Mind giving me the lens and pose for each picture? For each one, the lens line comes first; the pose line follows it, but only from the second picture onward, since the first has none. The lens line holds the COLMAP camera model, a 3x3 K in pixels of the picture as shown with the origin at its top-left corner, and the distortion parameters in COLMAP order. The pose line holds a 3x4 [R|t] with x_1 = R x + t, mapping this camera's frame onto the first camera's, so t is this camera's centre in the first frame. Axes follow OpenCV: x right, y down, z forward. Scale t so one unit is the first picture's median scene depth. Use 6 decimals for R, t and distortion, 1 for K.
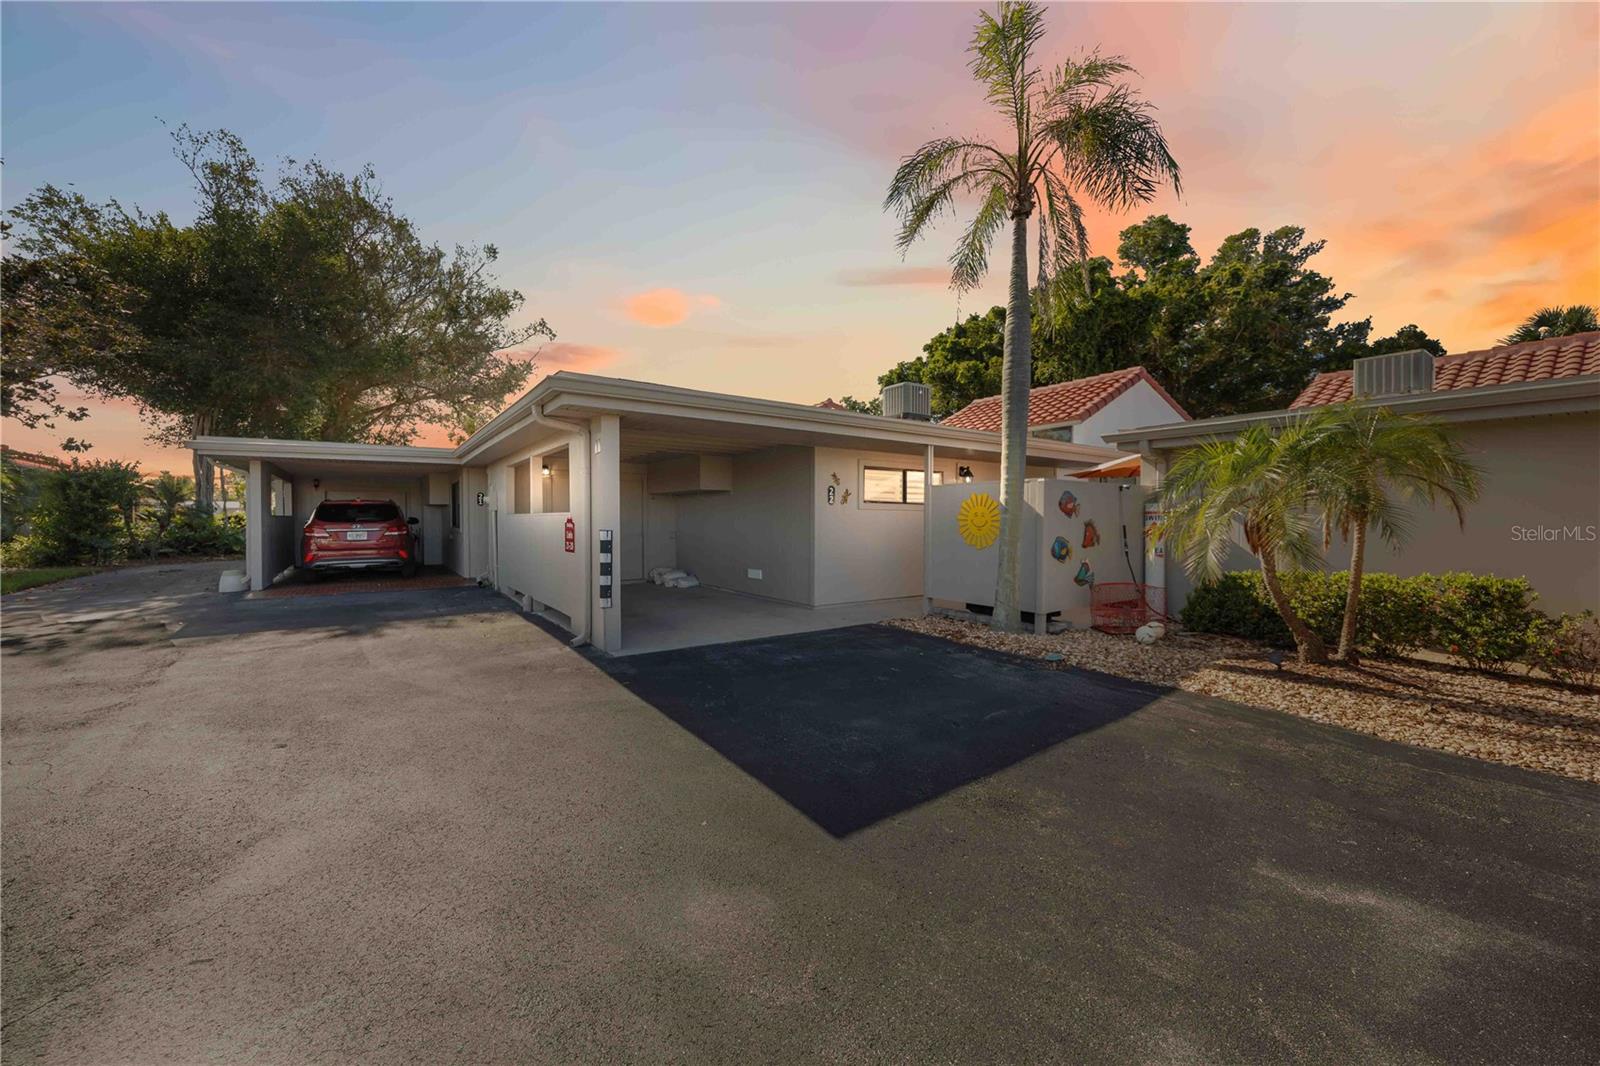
lens RADIAL K [[610.6, 0, 799.1], [0, 610.6, 535.6], [0, 0, 1]] dist [-0.002324, -0.000063]
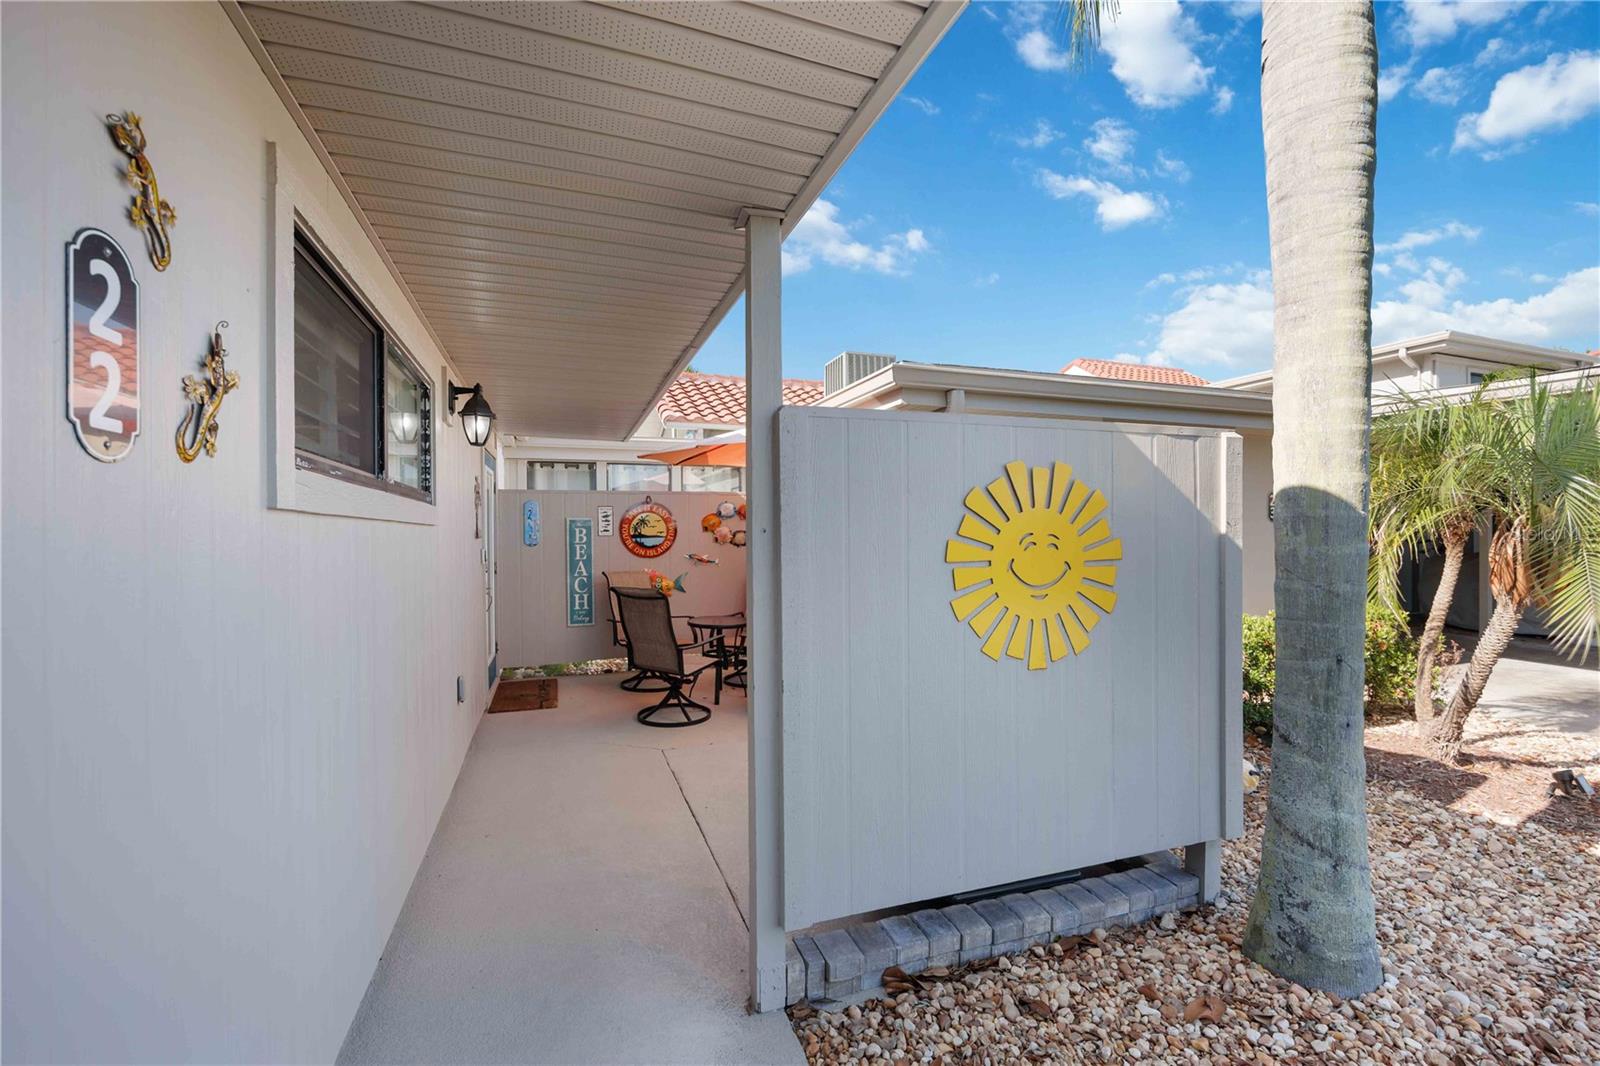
lens RADIAL K [[669.6, 0, 800.0], [0, 669.6, 533.0], [0, 0, 1]] dist [-0.010648, 0.000096]
pose [[0.264601, -0.009659, 0.964310, -0.010660], [0.036432, 0.999336, 0.000013, -0.031008], [-0.963670, 0.035128, 0.264777, 0.763207]]
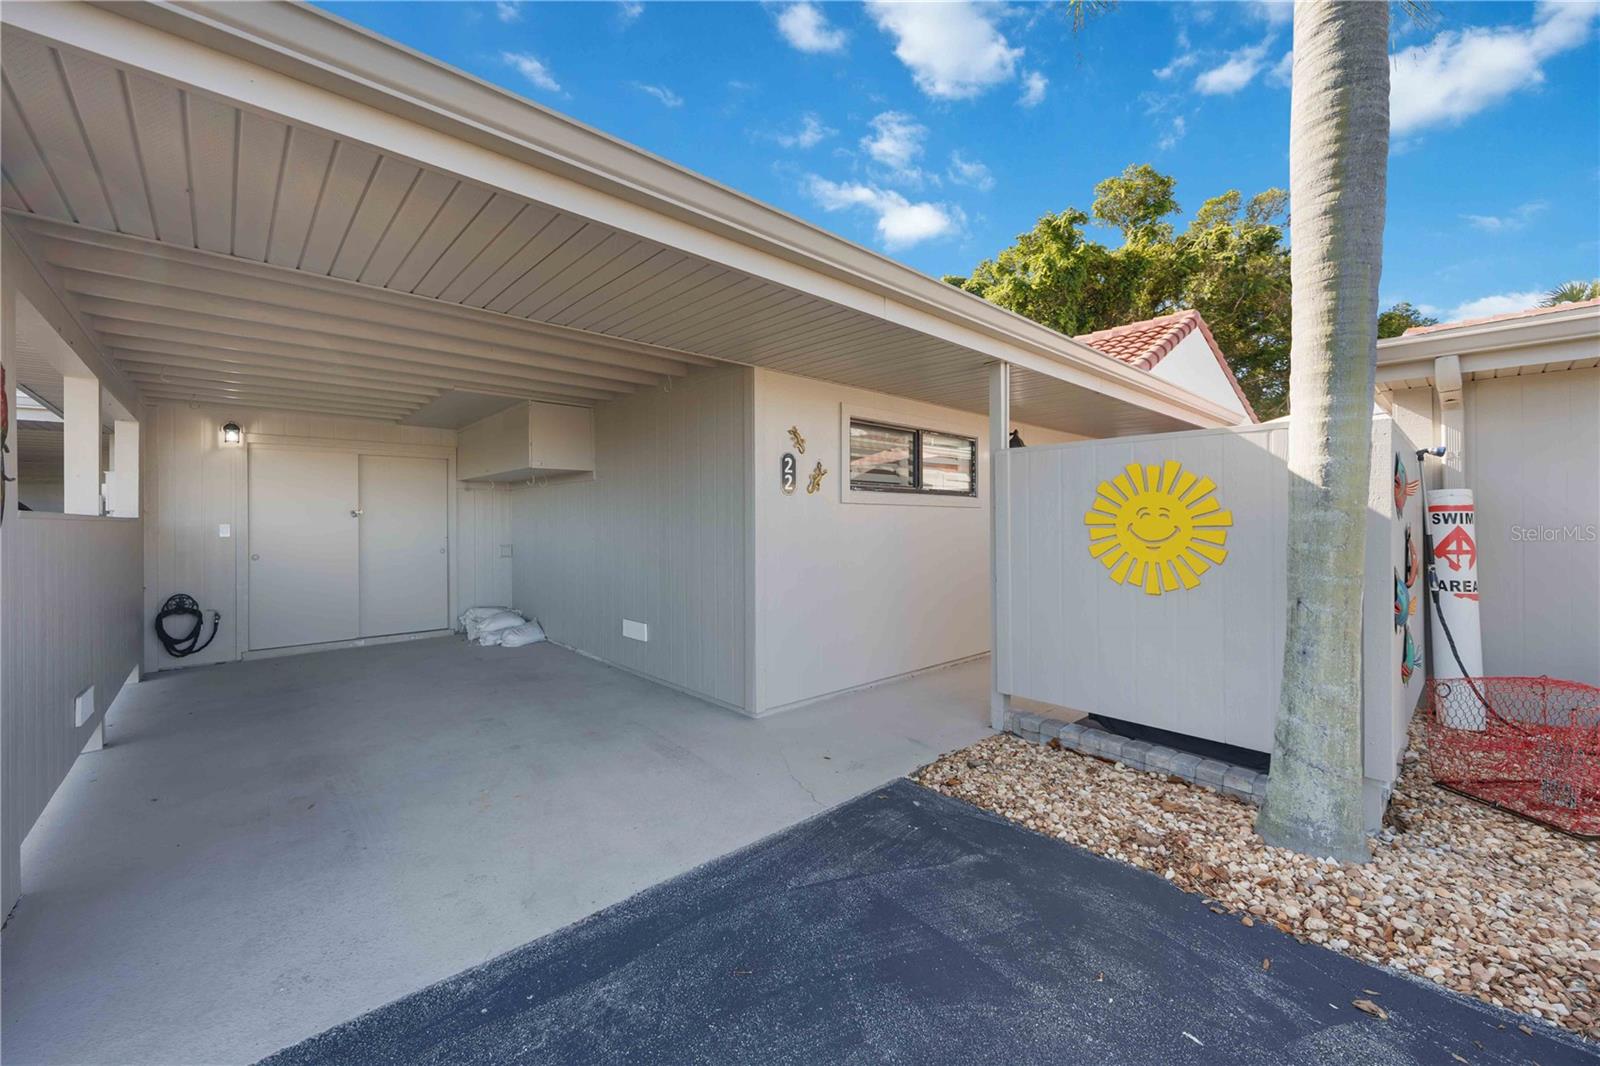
lens RADIAL K [[625.6, 0, 796.8], [0, 625.6, 520.7], [0, 0, 1]] dist [-0.000491, -0.000021]
pose [[0.992509, -0.006087, 0.122021, -0.000339], [0.009452, 0.999590, -0.027023, -0.014280], [-0.121807, 0.027974, 0.992160, 0.449742]]
